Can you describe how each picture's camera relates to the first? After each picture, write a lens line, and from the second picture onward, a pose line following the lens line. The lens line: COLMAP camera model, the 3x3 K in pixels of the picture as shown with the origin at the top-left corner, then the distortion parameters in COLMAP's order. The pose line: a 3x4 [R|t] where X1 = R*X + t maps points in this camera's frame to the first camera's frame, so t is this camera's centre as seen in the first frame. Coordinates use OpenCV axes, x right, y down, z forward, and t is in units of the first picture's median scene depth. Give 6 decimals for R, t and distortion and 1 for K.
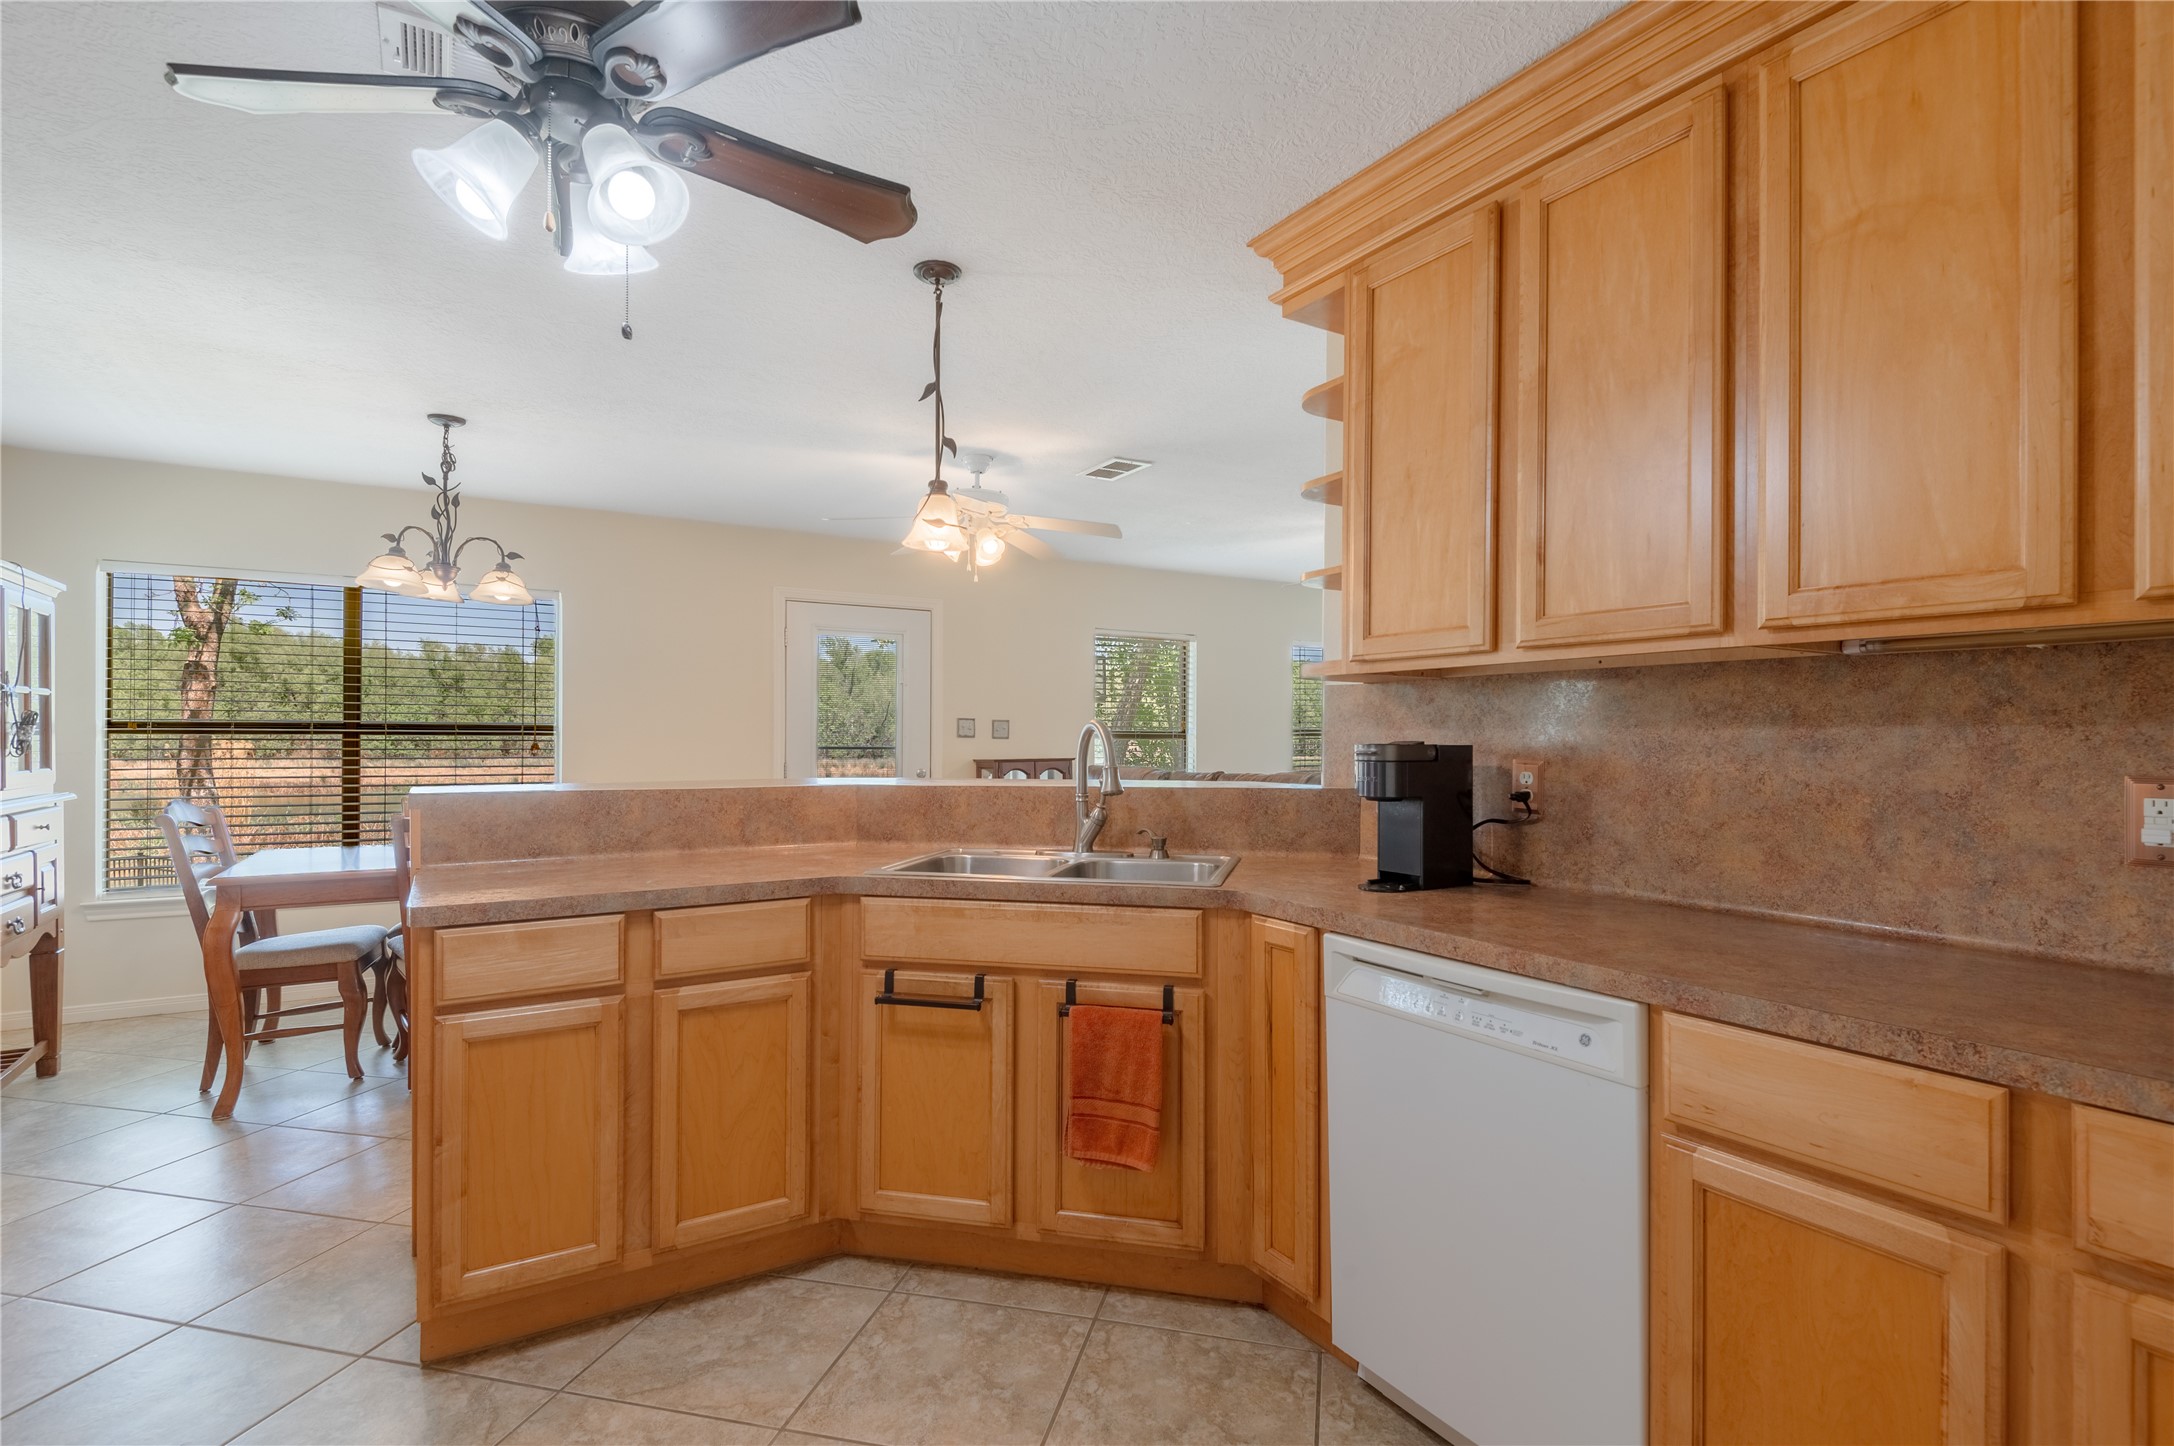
lens RADIAL K [[1016.0, 0, 1077.1], [0, 1016.0, 738.5], [0, 0, 1]] dist [0.000940, -0.000038]
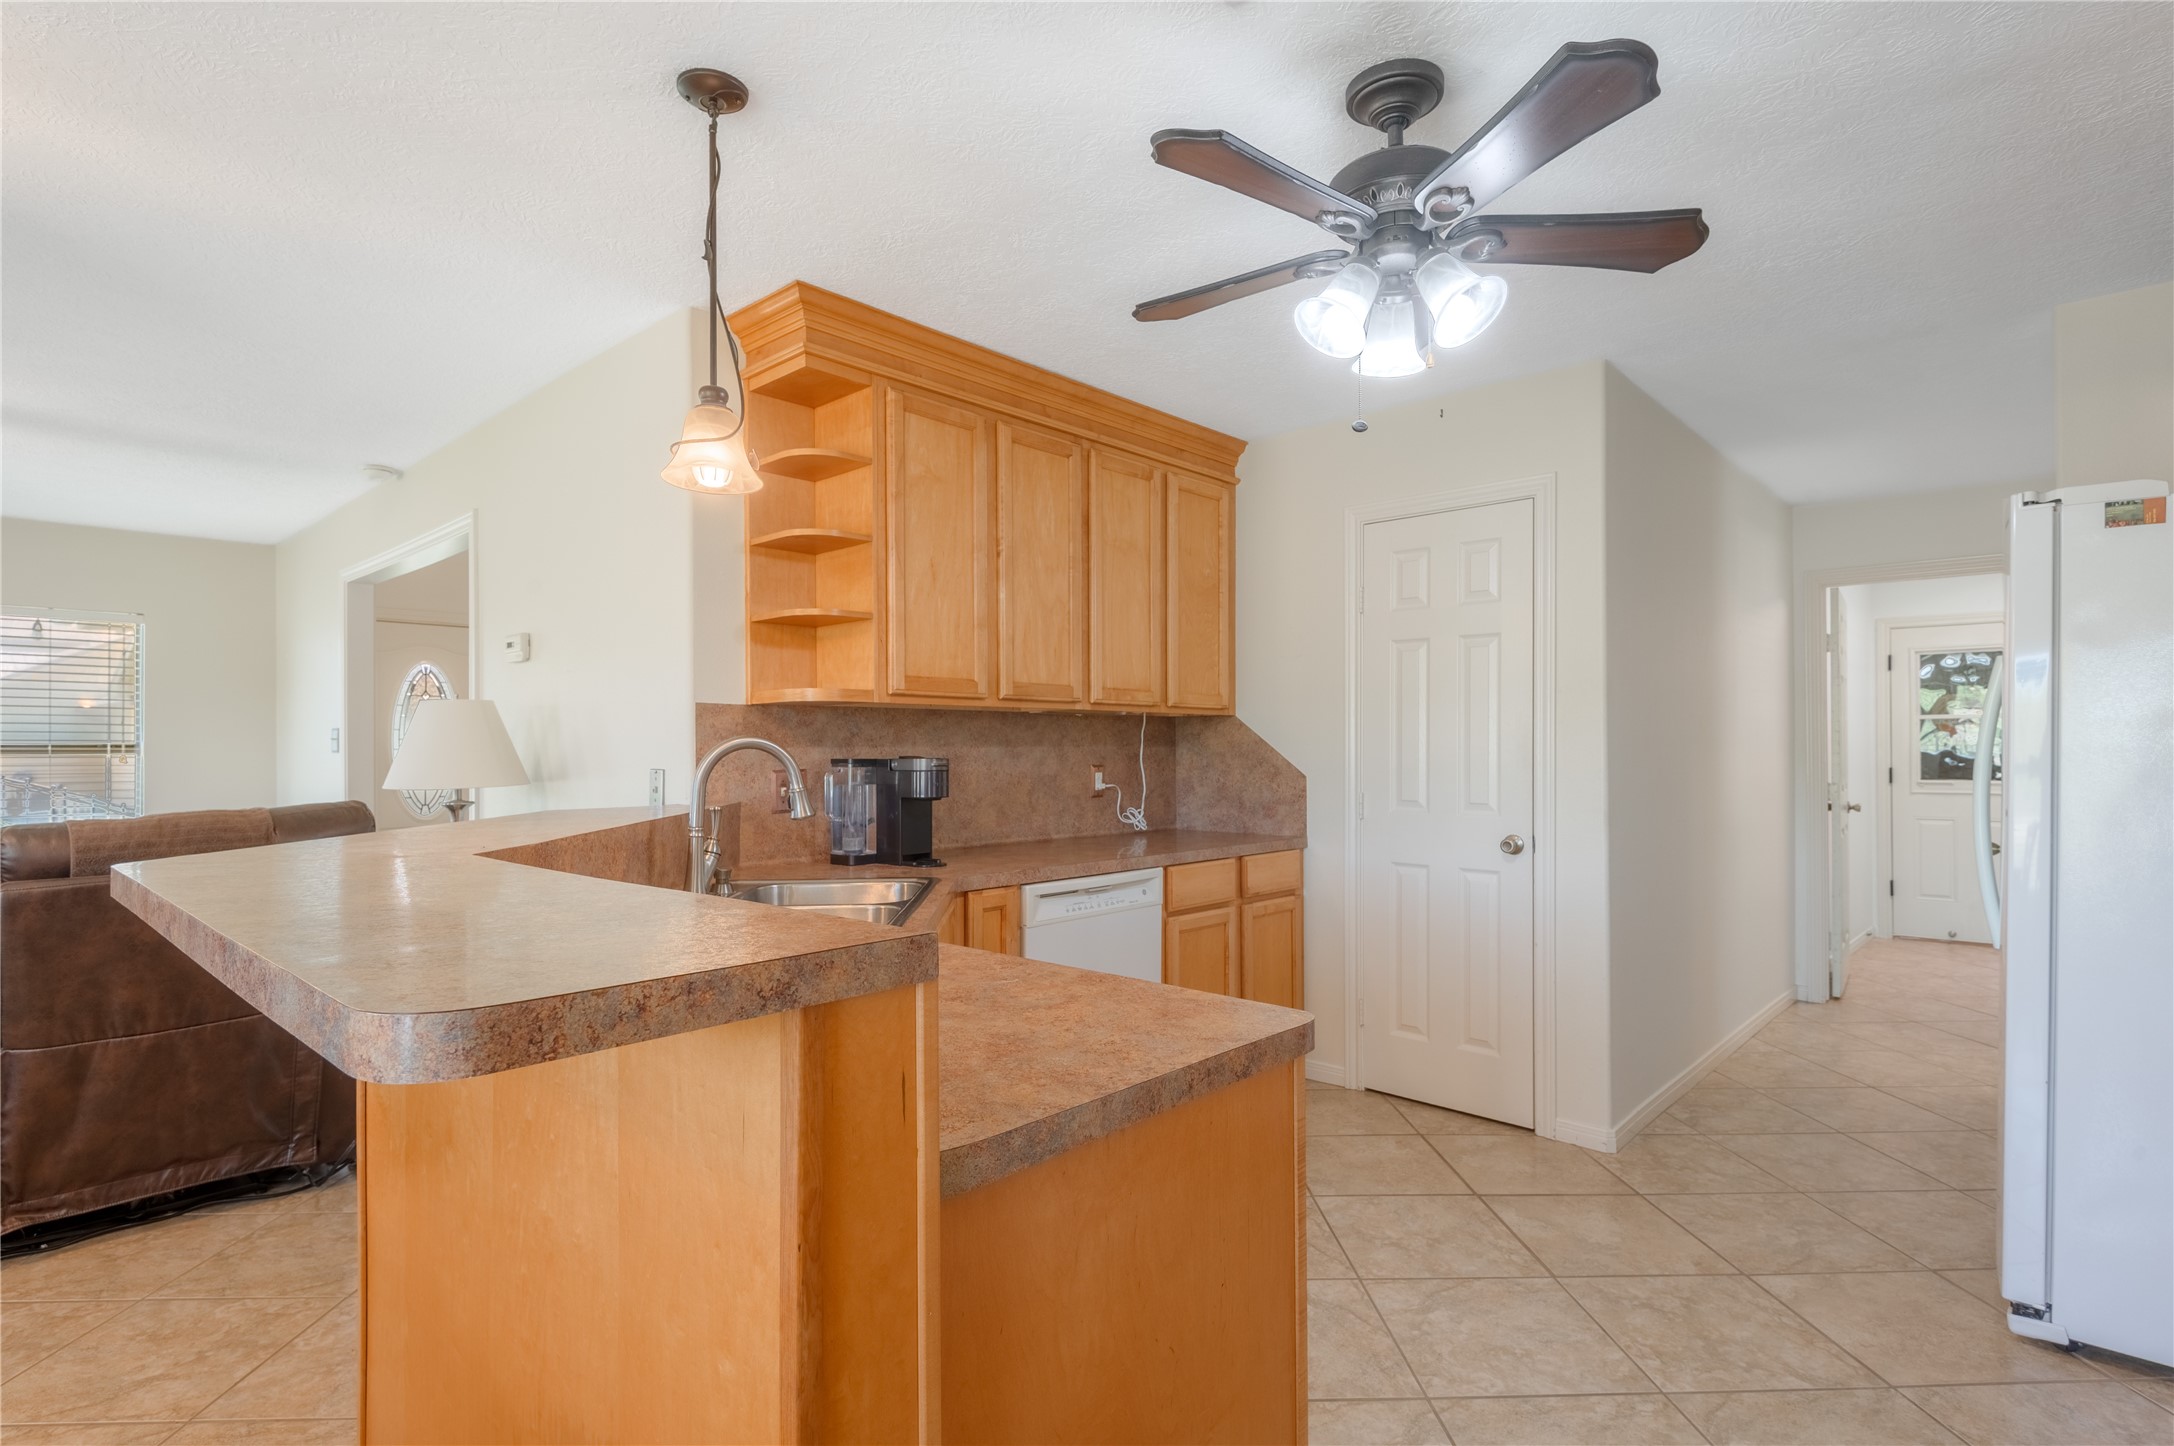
lens RADIAL K [[1080.8, 0, 1079.8], [0, 1080.8, 748.6], [0, 0, 1]] dist [0.002253, -0.008875]
pose [[-0.268019, -0.002755, 0.963410, -1.490661], [0.002670, 0.999990, 0.003602, -0.015705], [-0.963410, 0.003538, -0.268009, 1.548939]]
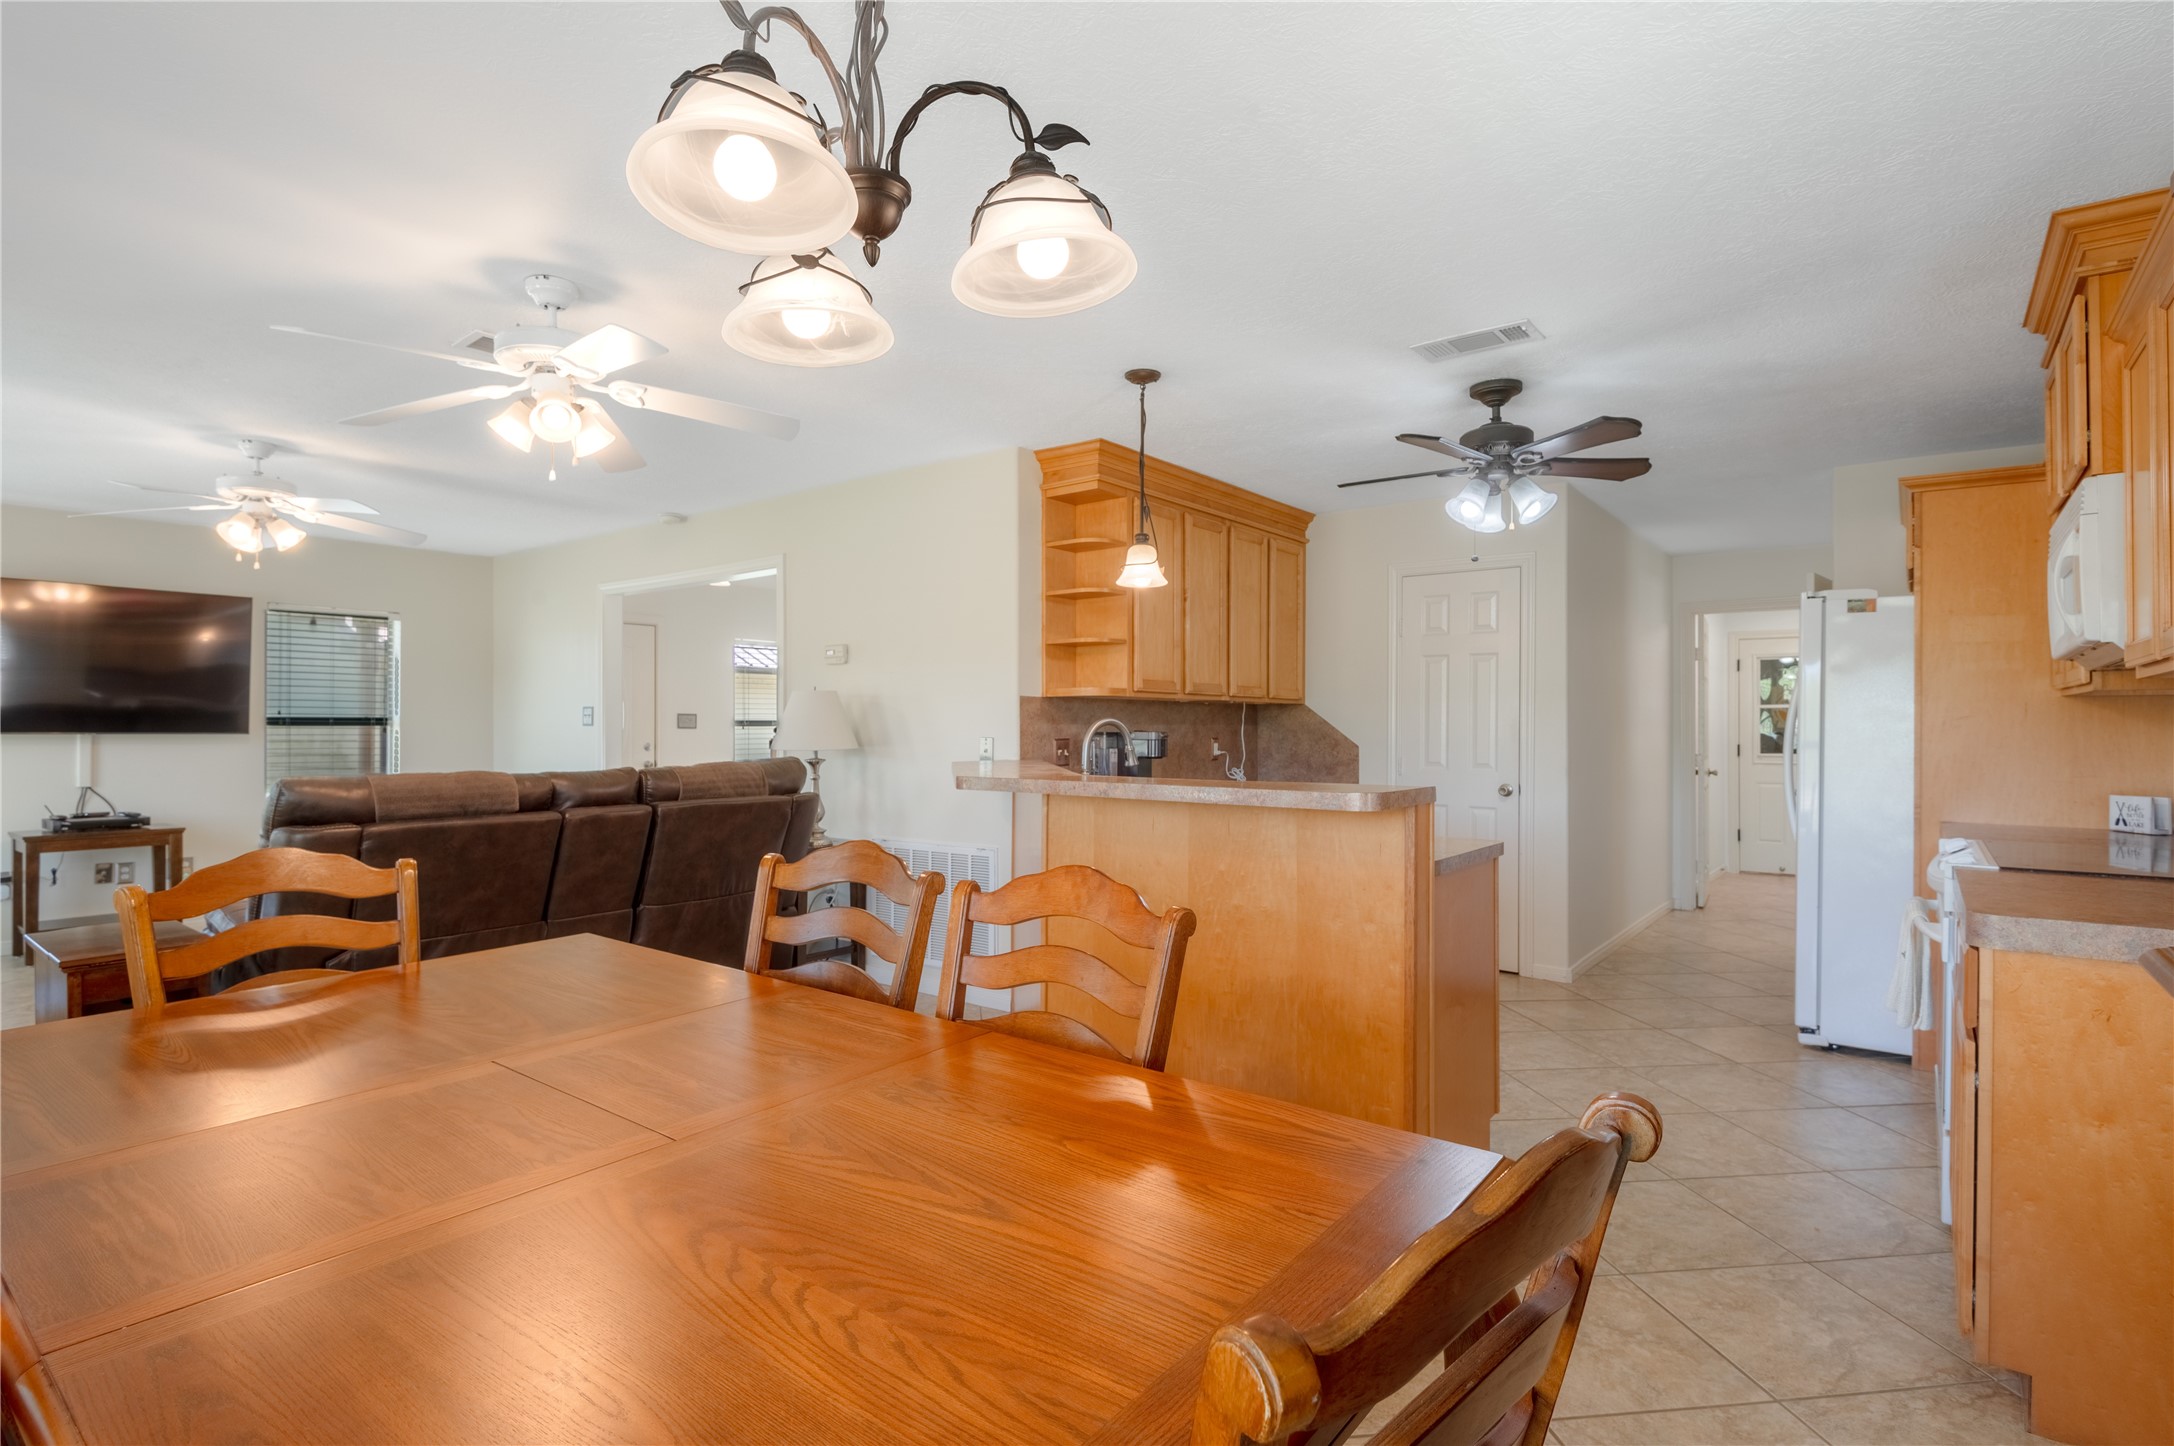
lens RADIAL K [[1065.5, 0, 1047.1], [0, 1065.5, 724.6], [0, 0, 1]] dist [-0.009928, -0.000173]
pose [[-0.331326, -0.003021, 0.943512, -2.256155], [-0.003632, 0.999992, 0.001926, -0.017731], [-0.943509, -0.002789, -0.331334, 2.541154]]
